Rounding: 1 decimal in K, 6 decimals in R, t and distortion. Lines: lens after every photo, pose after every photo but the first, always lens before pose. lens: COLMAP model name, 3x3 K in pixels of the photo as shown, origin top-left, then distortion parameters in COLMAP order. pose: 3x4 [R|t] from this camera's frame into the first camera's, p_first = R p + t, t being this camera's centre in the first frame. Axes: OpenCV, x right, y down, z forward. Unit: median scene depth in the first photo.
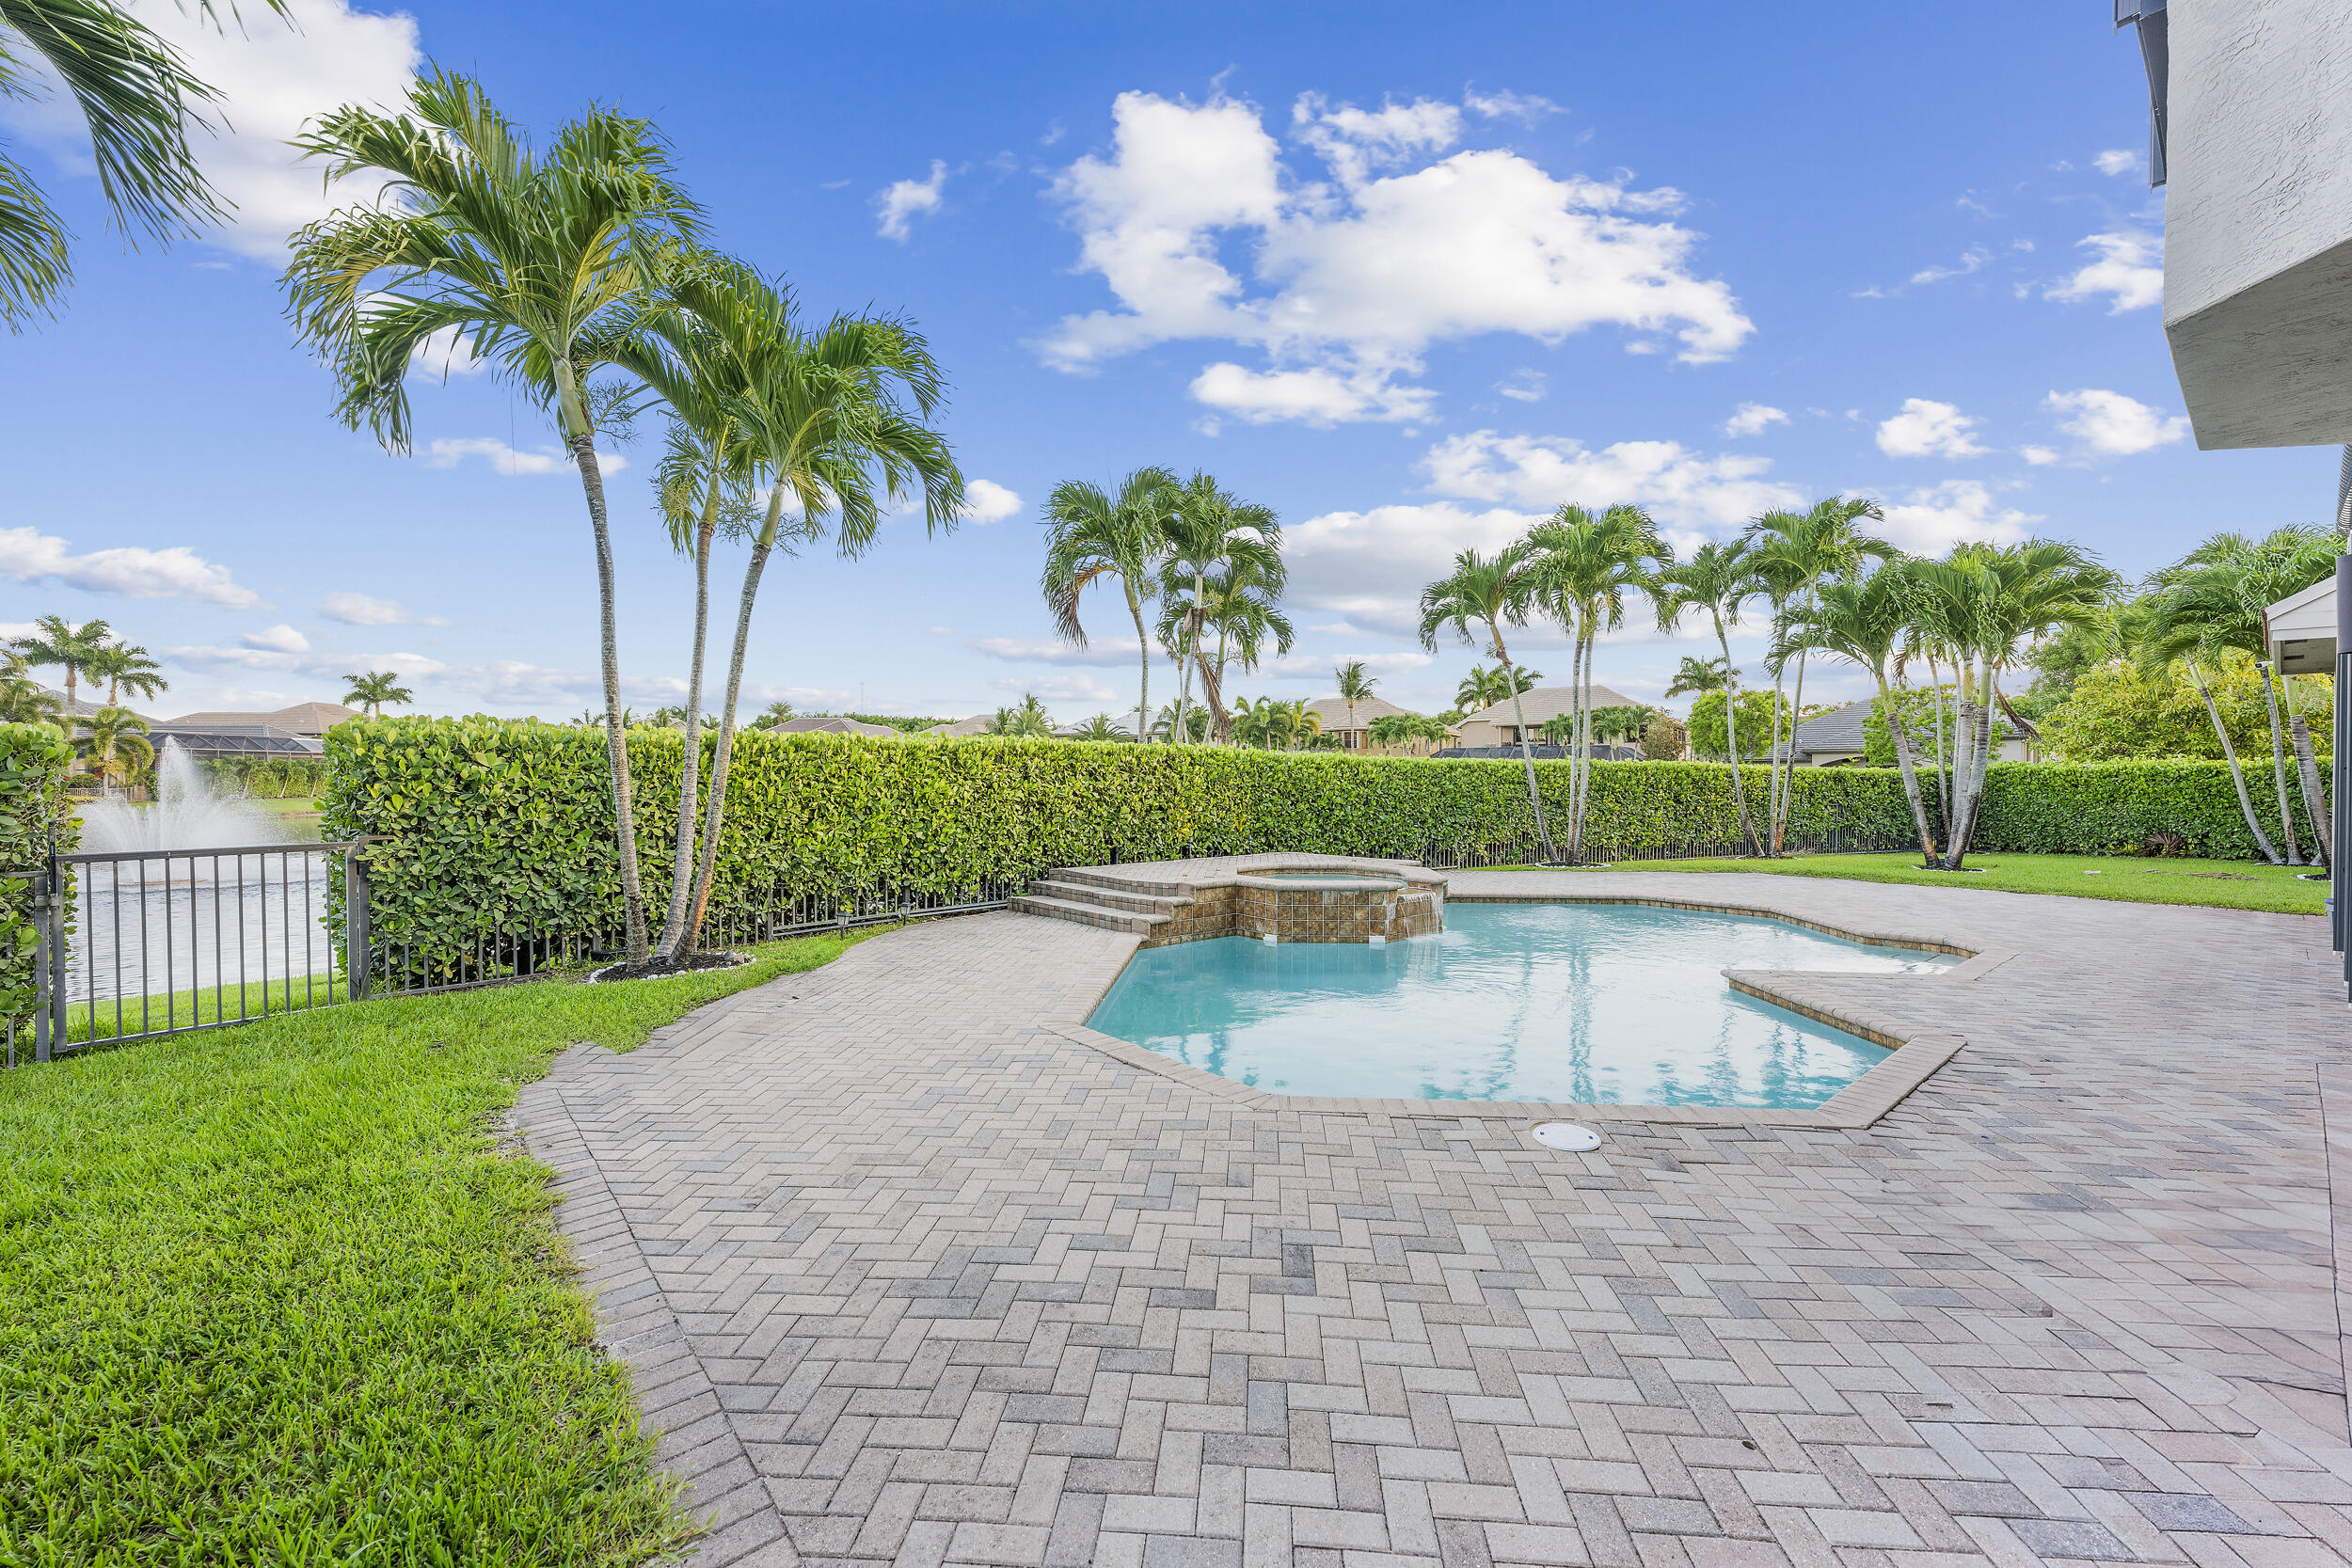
lens RADIAL K [[936.6, 0, 1177.8], [0, 936.6, 783.3], [0, 0, 1]] dist [-0.000131, -0.000058]
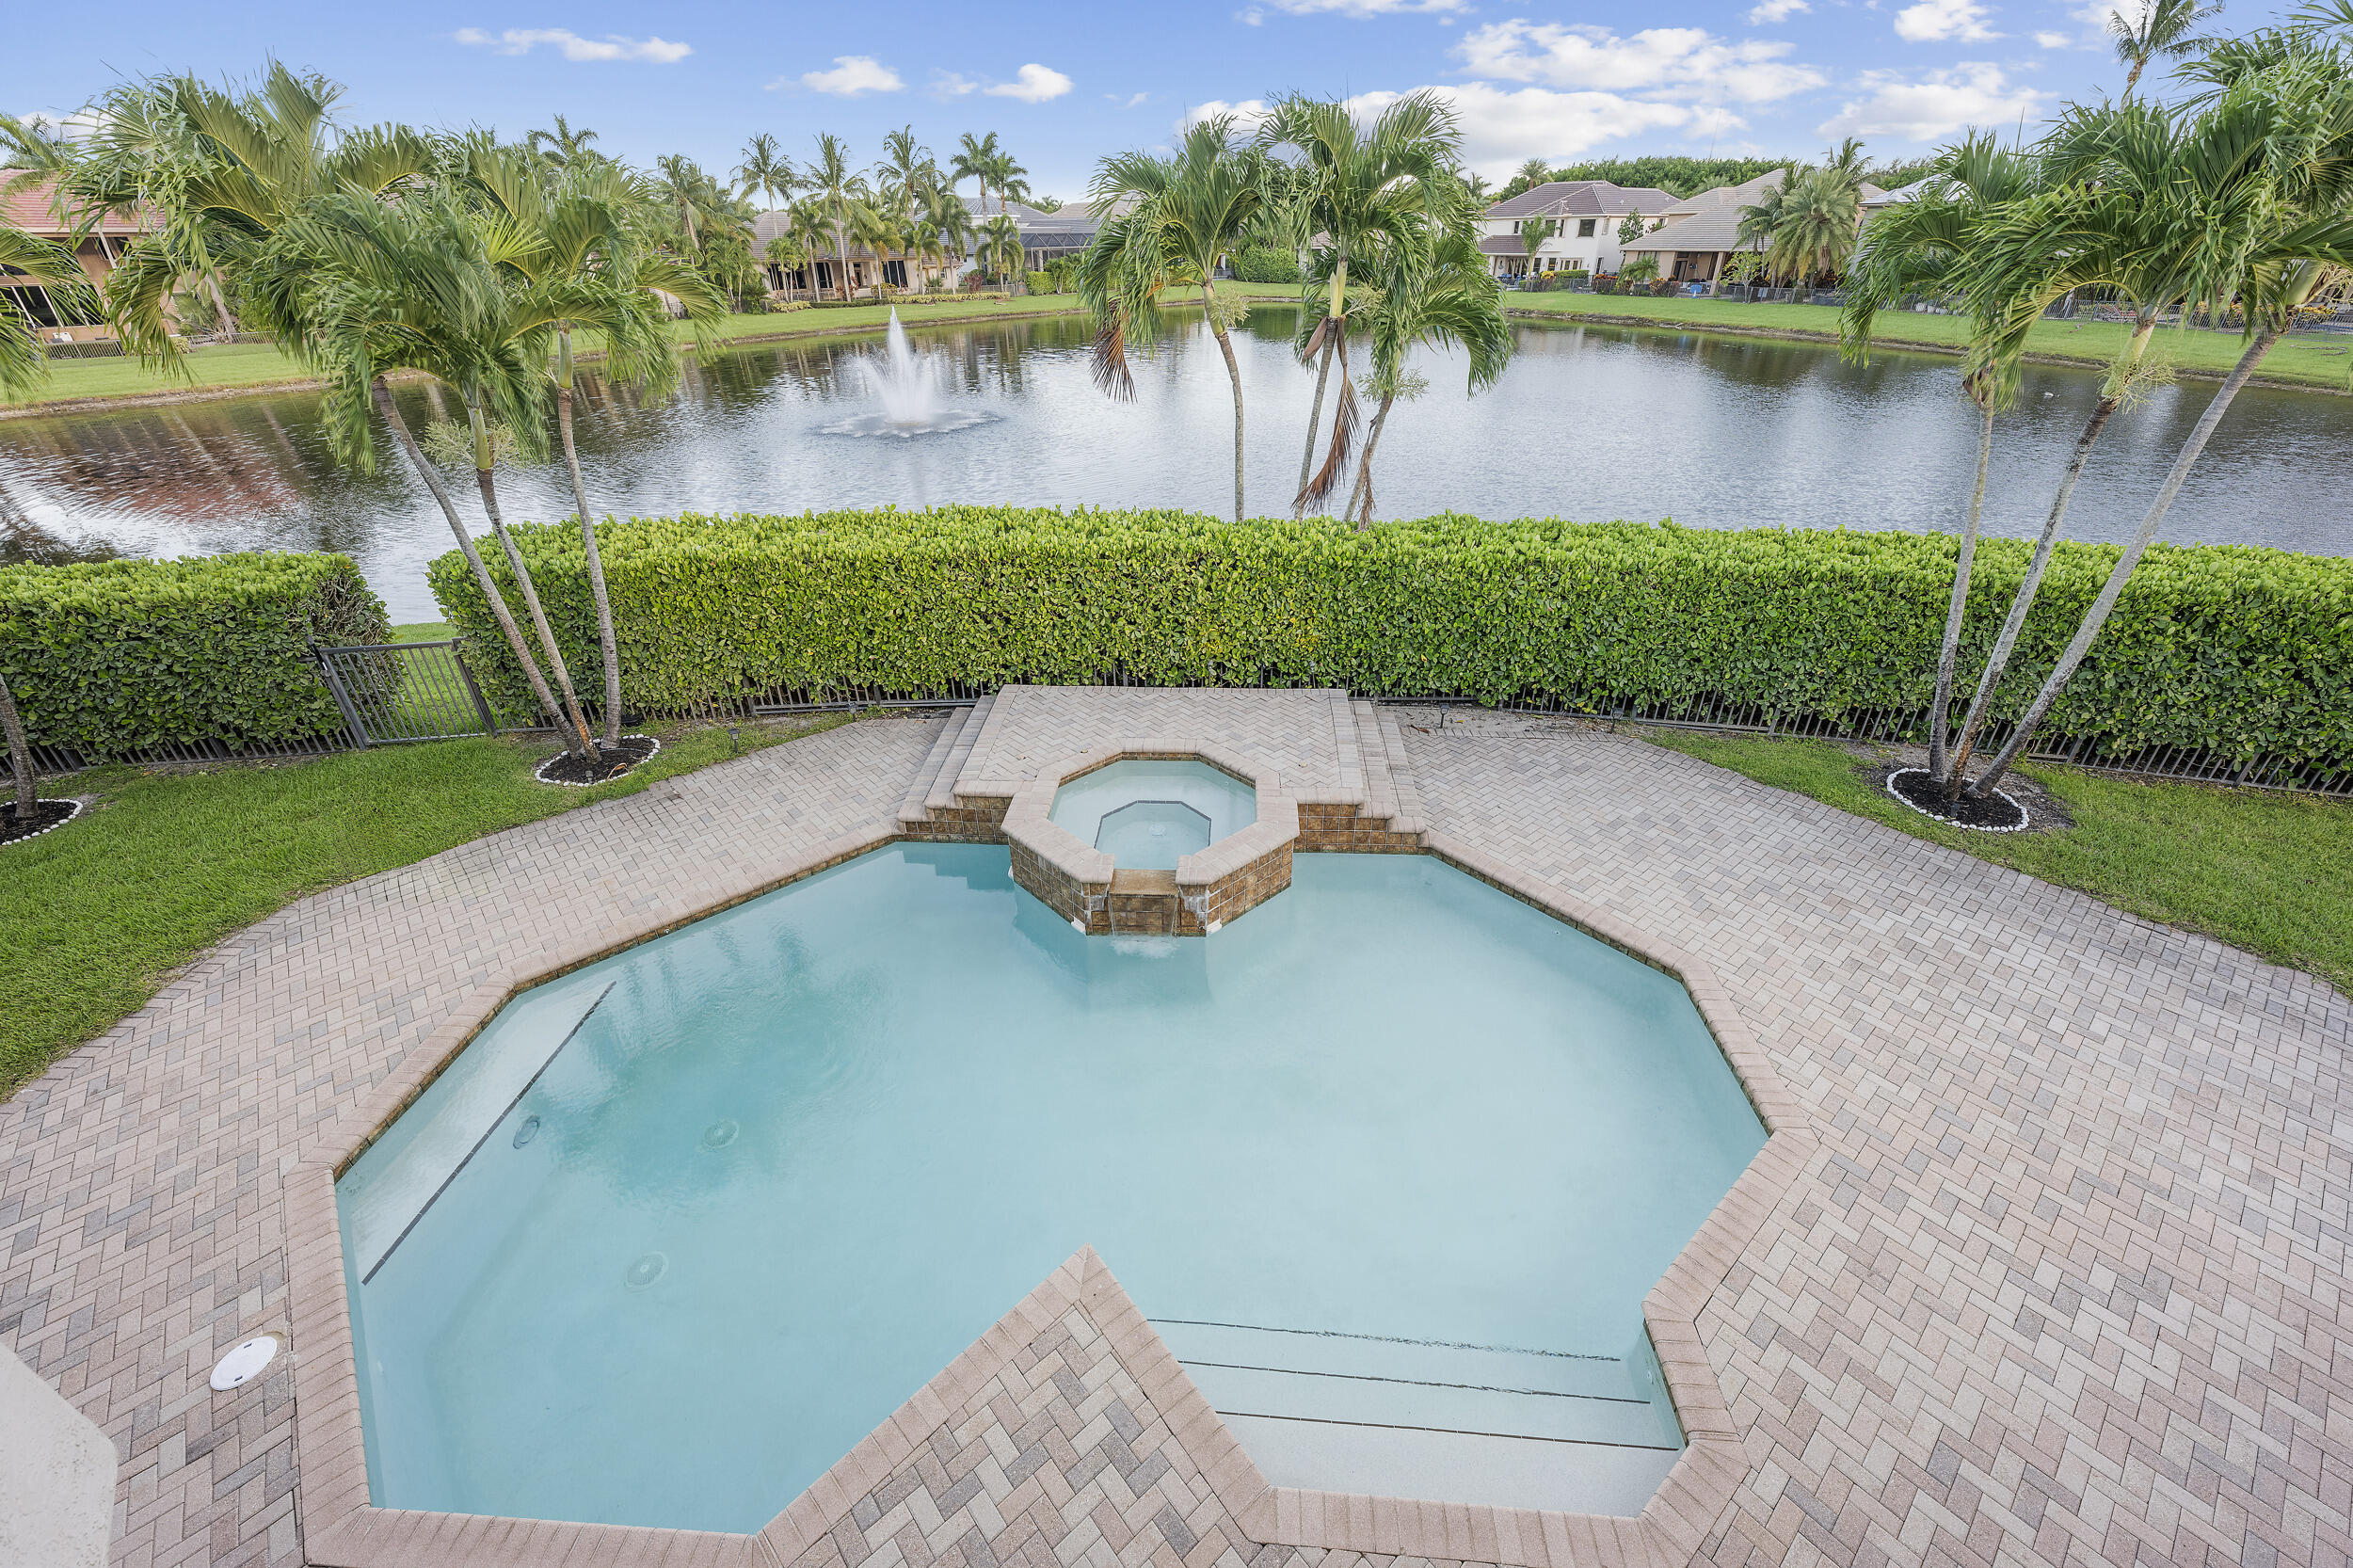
lens RADIAL K [[946.4, 0, 1176.5], [0, 946.4, 784.0], [0, 0, 1]] dist [0.000352, 0.000053]
pose [[0.716540, 0.341552, -0.608204, 0.100415], [0.010088, 0.866755, 0.498633, -0.049464], [0.697473, -0.363426, 0.617619, 0.076442]]
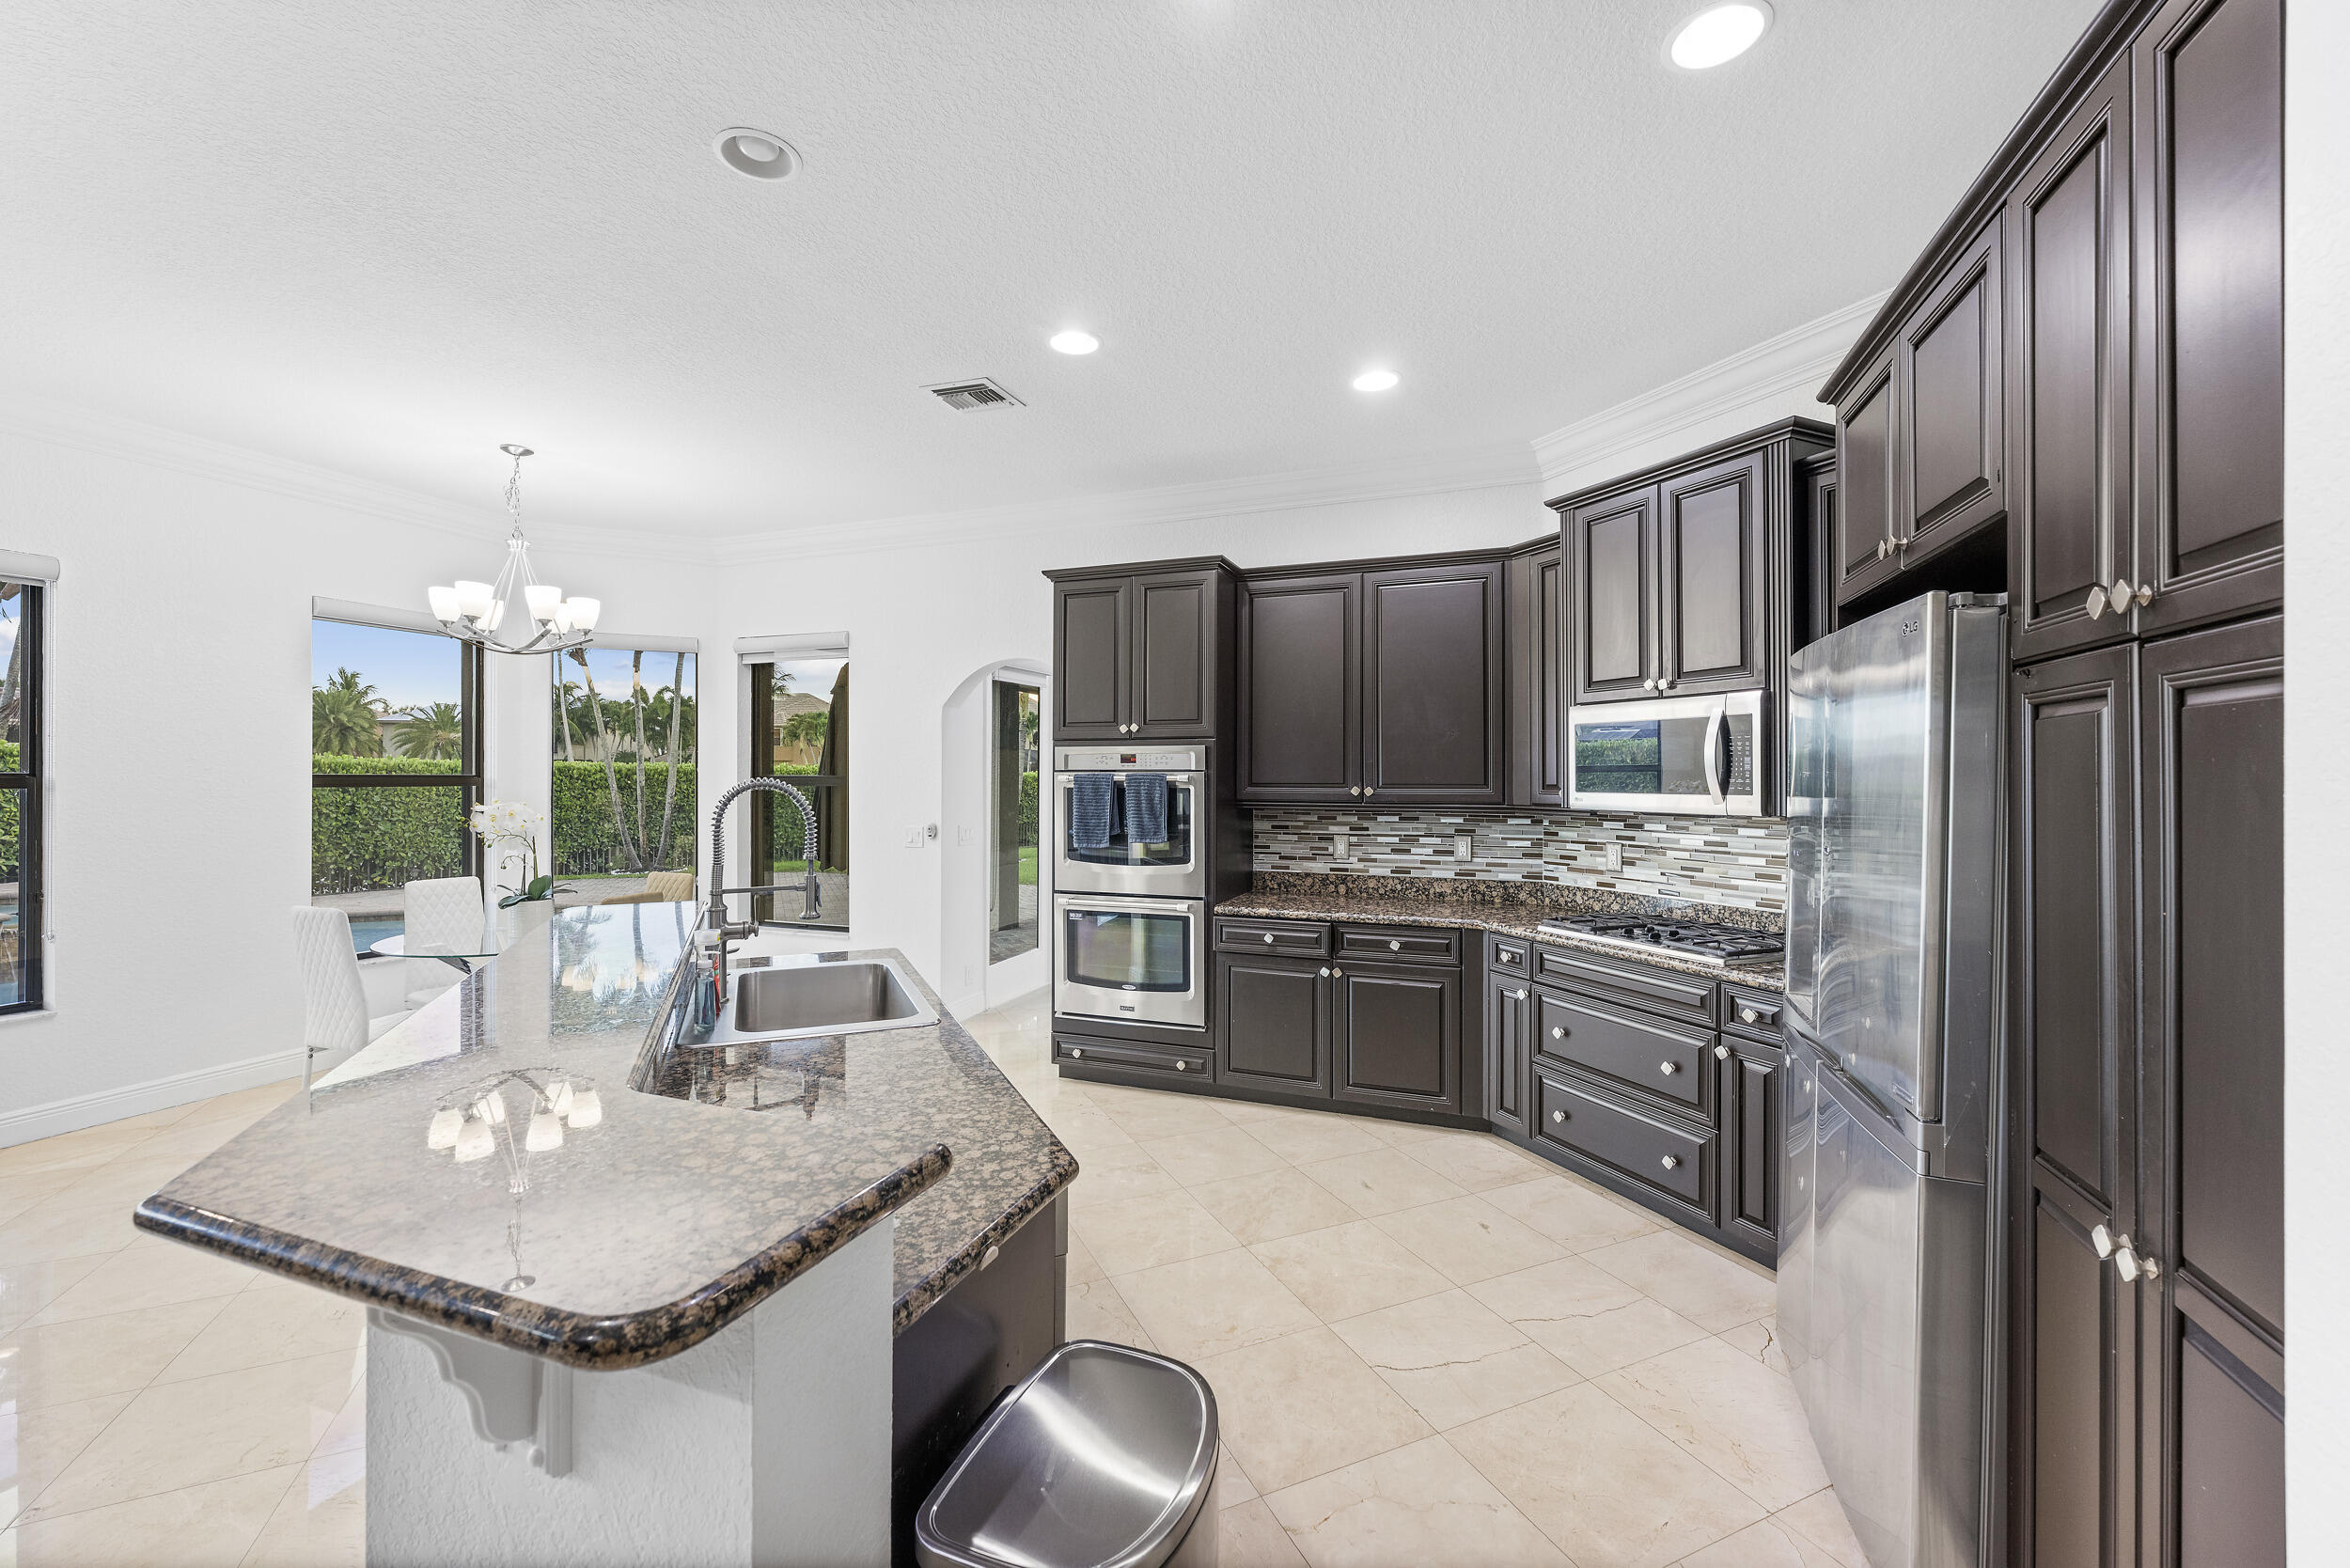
lens RADIAL K [[945.0, 0, 1169.4], [0, 945.0, 775.5], [0, 0, 1]] dist [0.003645, 0.000135]
pose [[0.879900, 0.003885, 0.475144, 0.100596], [-0.000518, 0.999974, -0.007218, -0.001554], [-0.475159, 0.006106, 0.879879, -0.032647]]
